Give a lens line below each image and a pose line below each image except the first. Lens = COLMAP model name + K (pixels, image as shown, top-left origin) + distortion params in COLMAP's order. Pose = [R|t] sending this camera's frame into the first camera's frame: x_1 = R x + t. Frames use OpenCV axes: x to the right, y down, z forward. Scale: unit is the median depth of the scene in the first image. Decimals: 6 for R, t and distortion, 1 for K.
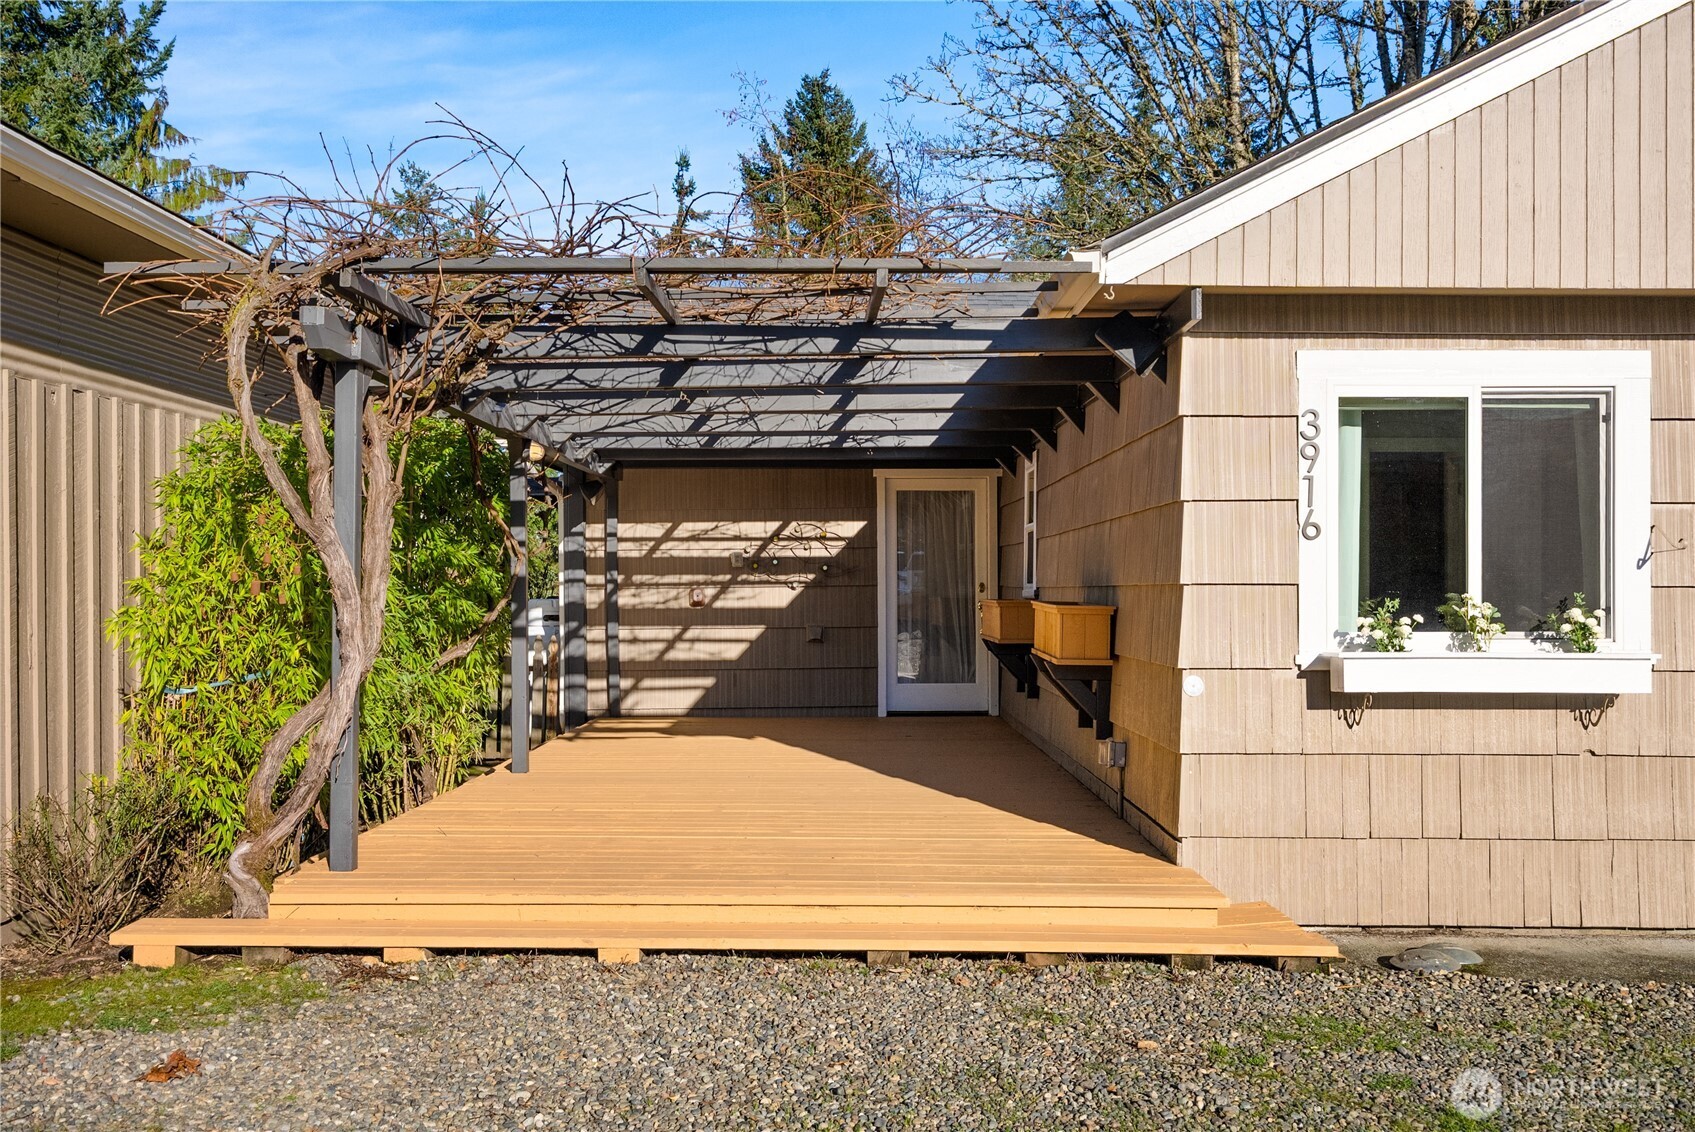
lens RADIAL K [[1677.0, 0, 850.3], [0, 1677.0, 565.6], [0, 0, 1]] dist [0.012938, 0.000000]
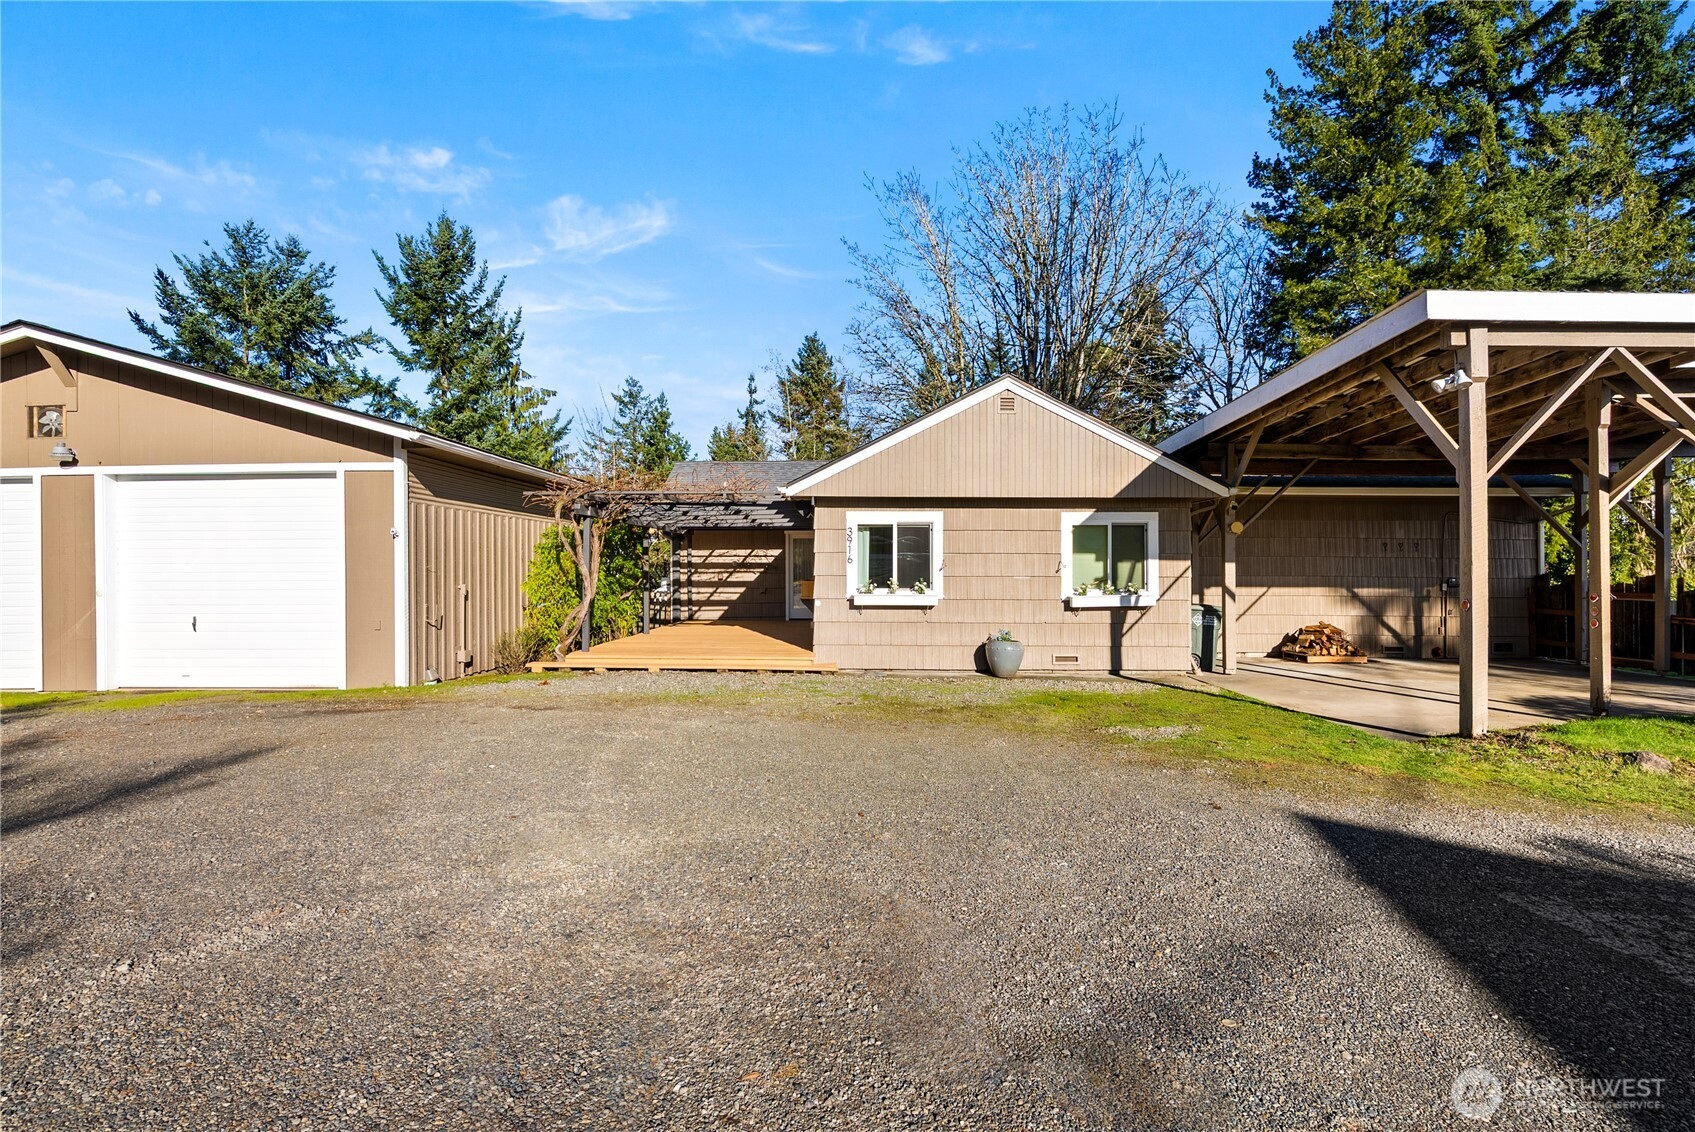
lens RADIAL K [[855.1, 0, 842.6], [0, 855.1, 569.3], [0, 0, 1]] dist [0.006119, -0.000092]
pose [[0.999756, 0.000387, -0.022094, 0.157878], [-0.000097, 0.999914, 0.013110, -0.013966], [0.022097, -0.013105, 0.999670, -0.450249]]
